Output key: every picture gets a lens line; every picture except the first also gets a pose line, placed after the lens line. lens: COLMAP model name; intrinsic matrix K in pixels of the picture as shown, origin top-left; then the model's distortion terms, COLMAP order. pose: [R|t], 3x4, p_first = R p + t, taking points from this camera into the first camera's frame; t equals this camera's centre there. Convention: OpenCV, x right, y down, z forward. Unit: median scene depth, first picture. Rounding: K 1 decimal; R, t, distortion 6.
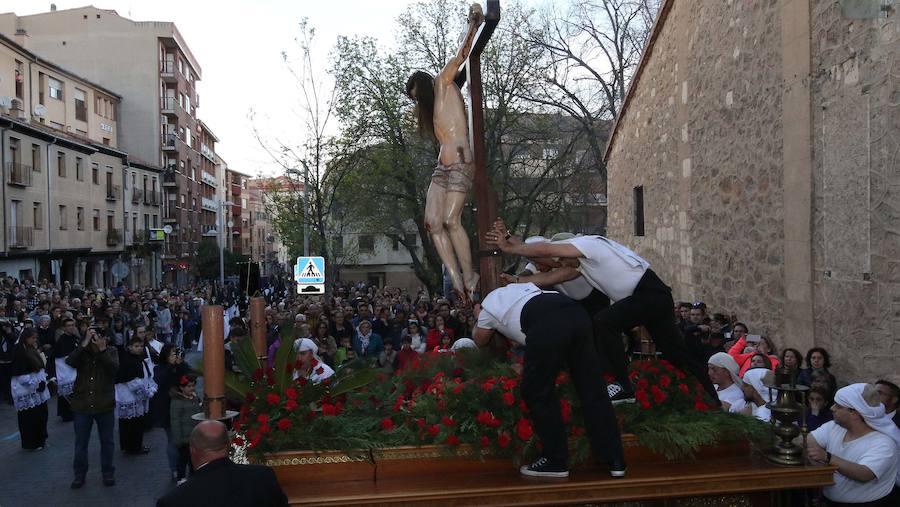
lens RADIAL K [[708.9, 0, 417.3], [0, 708.9, 252.2], [0, 0, 1]] dist [-0.007212, -0.003115]
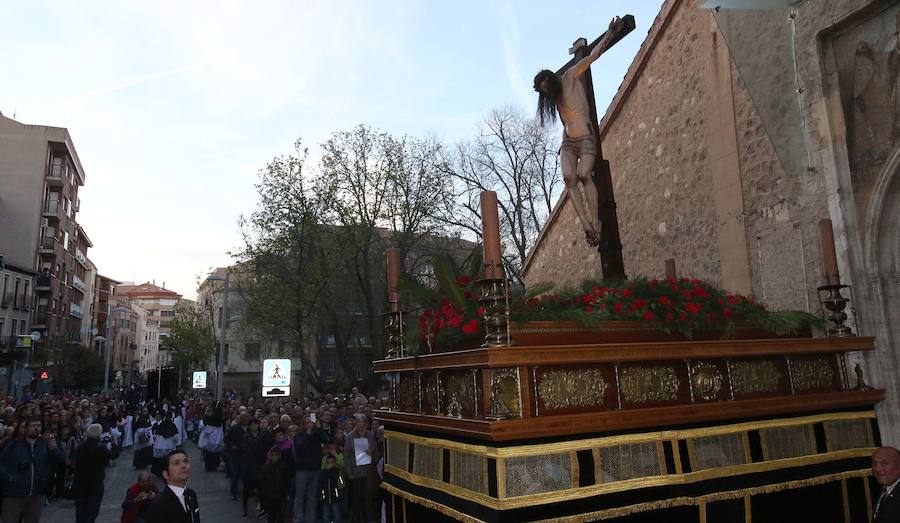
lens RADIAL K [[654.8, 0, 453.9], [0, 654.8, 227.3], [0, 0, 1]] dist [-0.002830, -0.007556]
pose [[0.962692, 0.046935, 0.266500, -0.188769], [0.007263, 0.980007, -0.198833, 0.010550], [-0.270504, 0.193350, 0.943103, -0.006086]]
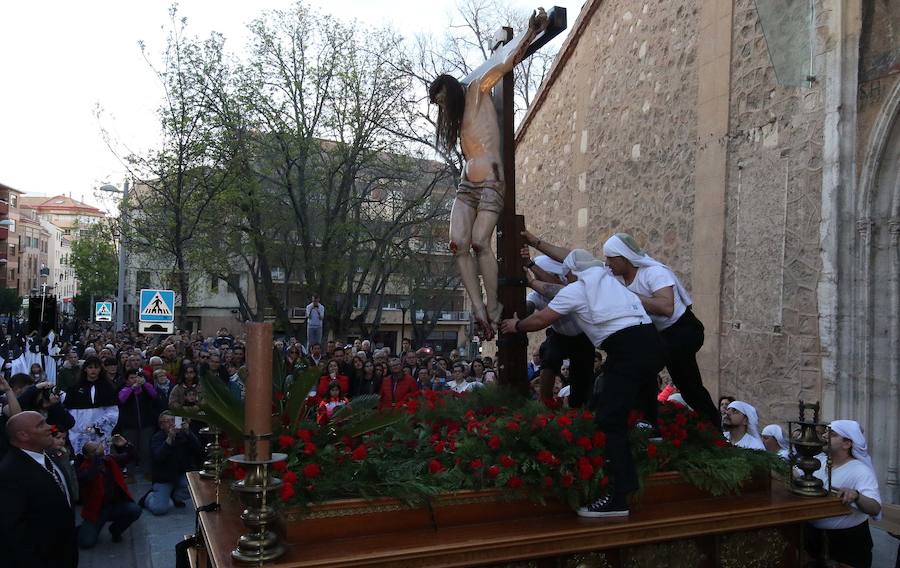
lens RADIAL K [[769.2, 0, 471.8], [0, 769.2, 303.4], [0, 0, 1]] dist [-0.000145, -0.008560]
pose [[0.949024, 0.043732, 0.312156, -0.092398], [-0.044065, 0.999011, -0.005990, 0.013245], [-0.312109, -0.008071, 0.950012, 0.024386]]
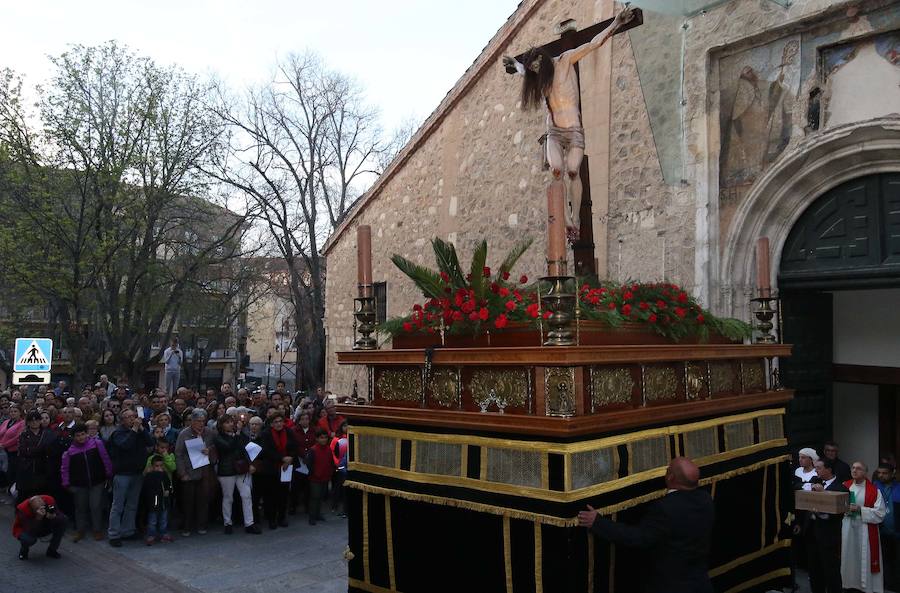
lens RADIAL K [[742.6, 0, 462.6], [0, 742.6, 294.5], [0, 0, 1]] dist [-0.001492, -0.007097]
pose [[0.784296, 0.067142, 0.616742, -0.331461], [-0.026297, 0.996831, -0.075080, 0.008395], [-0.619829, 0.042666, 0.783576, 0.045232]]
